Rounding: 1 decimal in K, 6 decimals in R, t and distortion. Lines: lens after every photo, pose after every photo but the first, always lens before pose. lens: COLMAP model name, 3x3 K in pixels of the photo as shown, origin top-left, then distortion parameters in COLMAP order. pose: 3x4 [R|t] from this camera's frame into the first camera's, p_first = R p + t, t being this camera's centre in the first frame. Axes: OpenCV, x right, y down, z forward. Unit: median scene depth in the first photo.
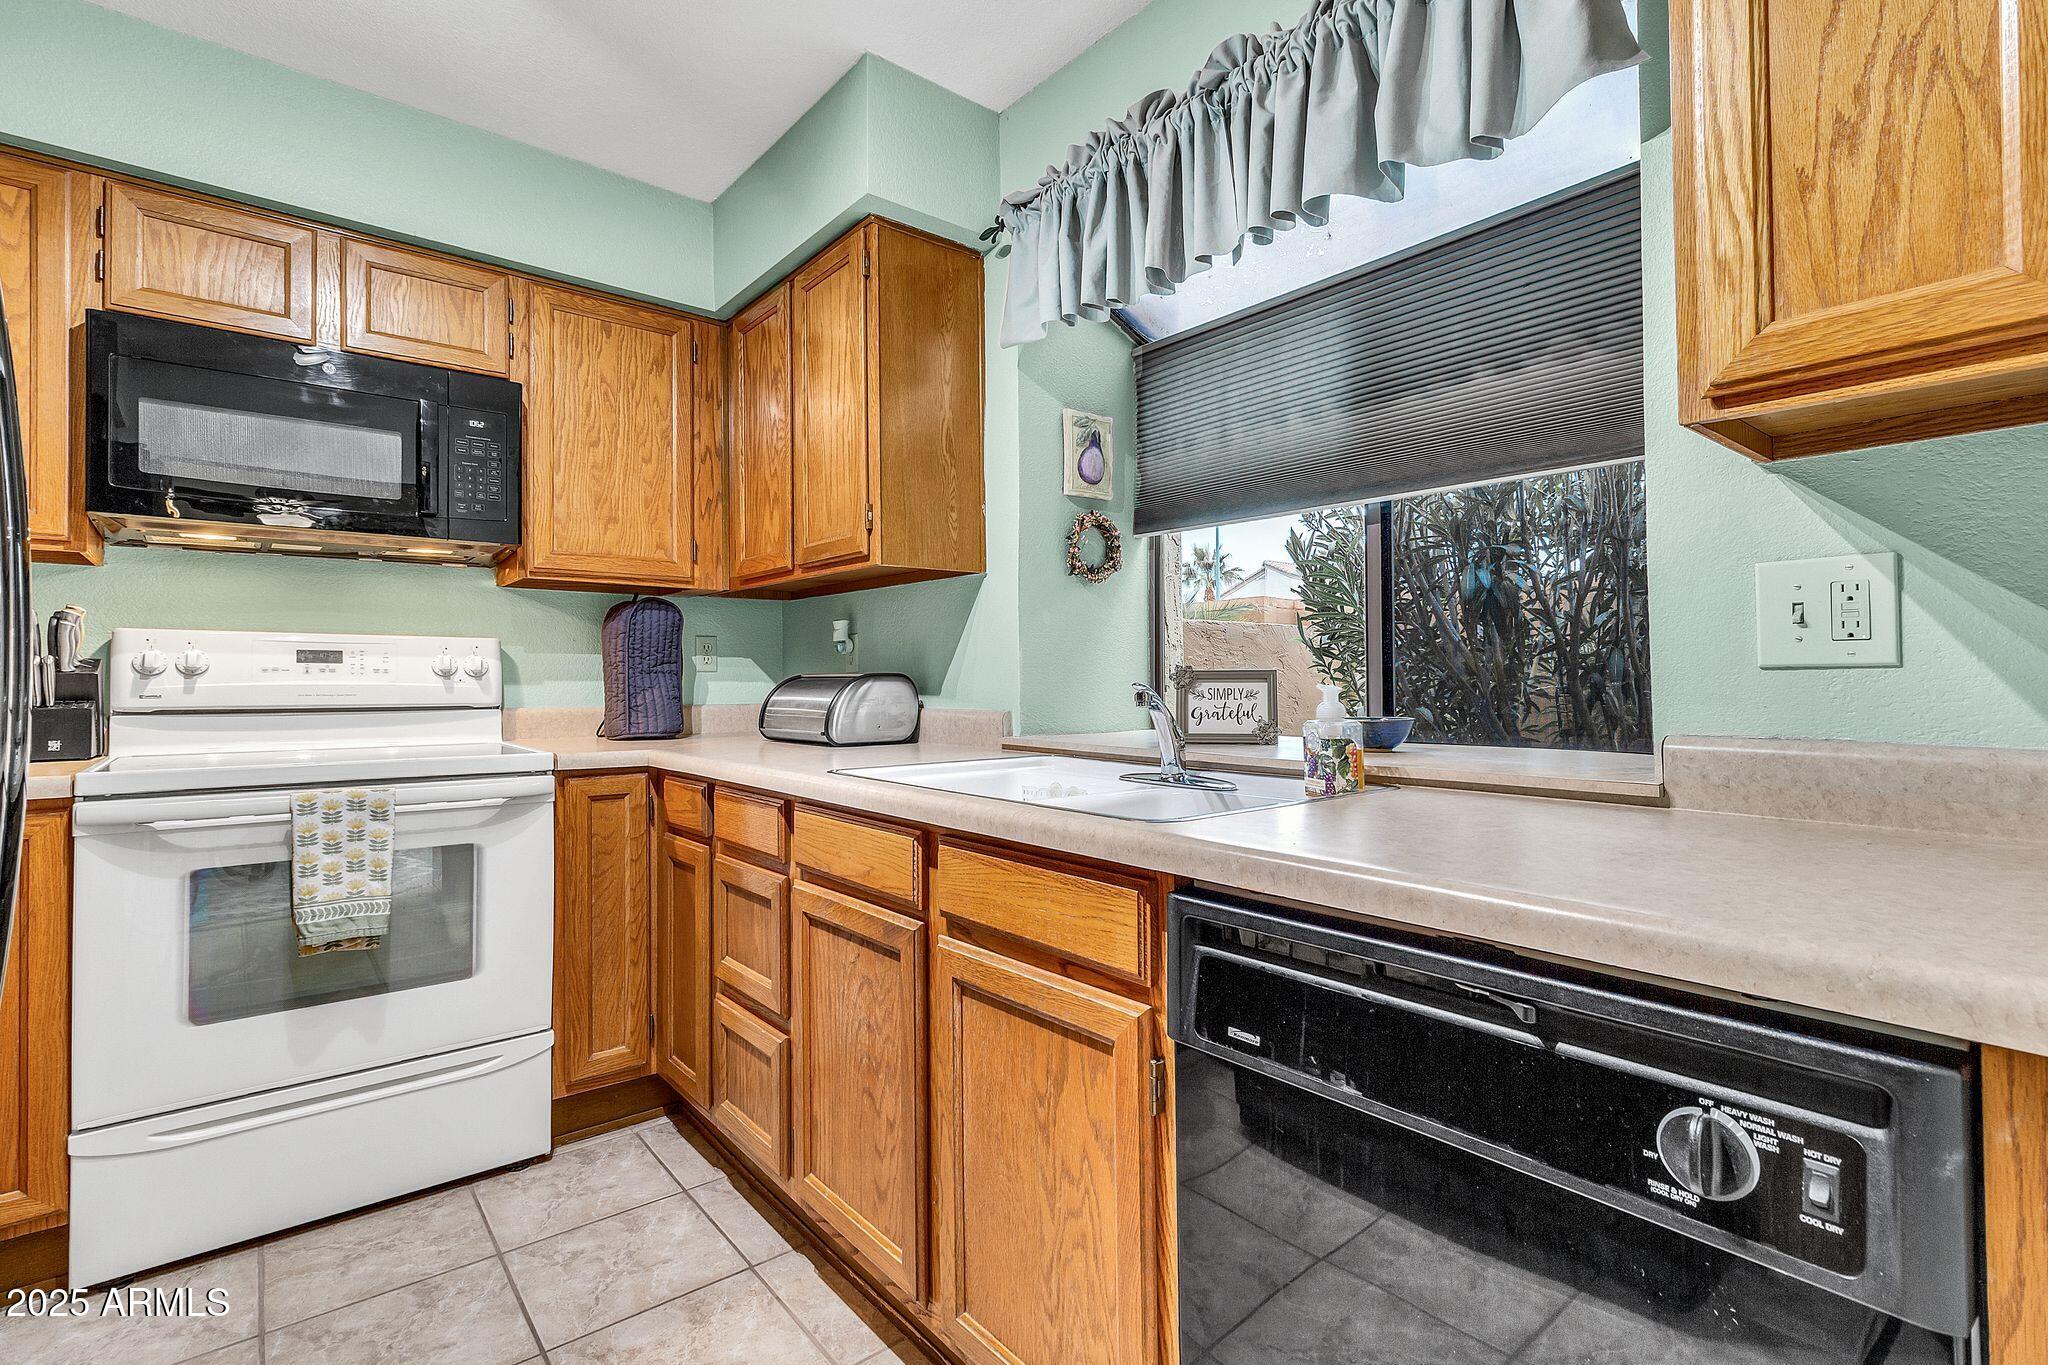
lens RADIAL K [[957.4, 0, 1045.2], [0, 957.4, 668.5], [0, 0, 1]] dist [0.003634, -0.000639]
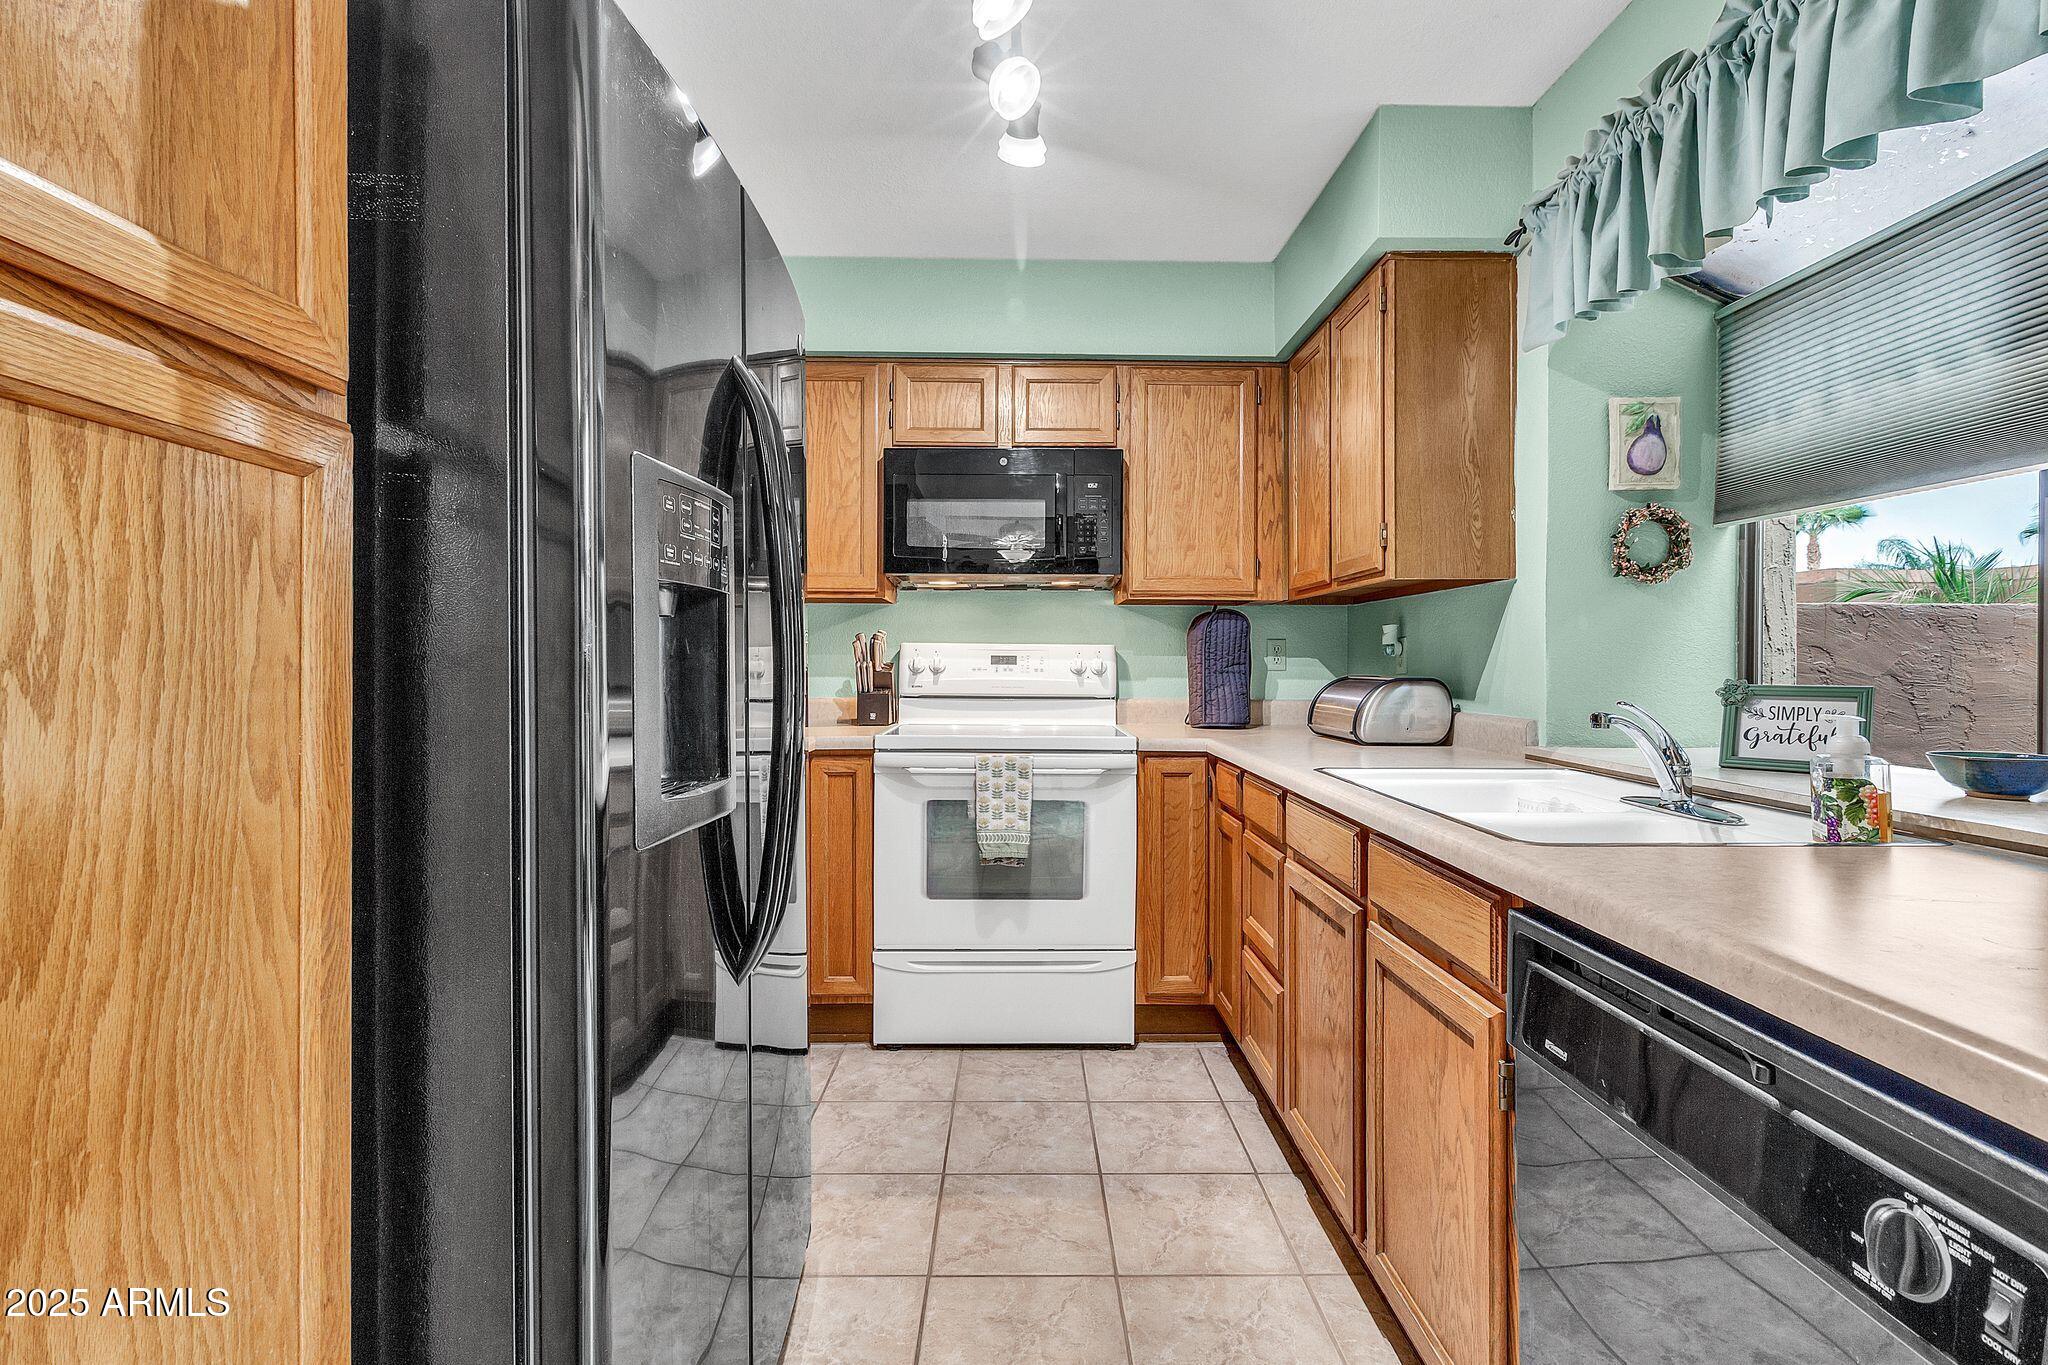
lens RADIAL K [[946.5, 0, 1027.4], [0, 946.5, 666.0], [0, 0, 1]] dist [0.002796, 0.000054]
pose [[0.776790, 0.008970, -0.629696, 0.178847], [0.000336, 0.999893, 0.014659, -0.027059], [0.629759, -0.011599, 0.776704, -0.083641]]
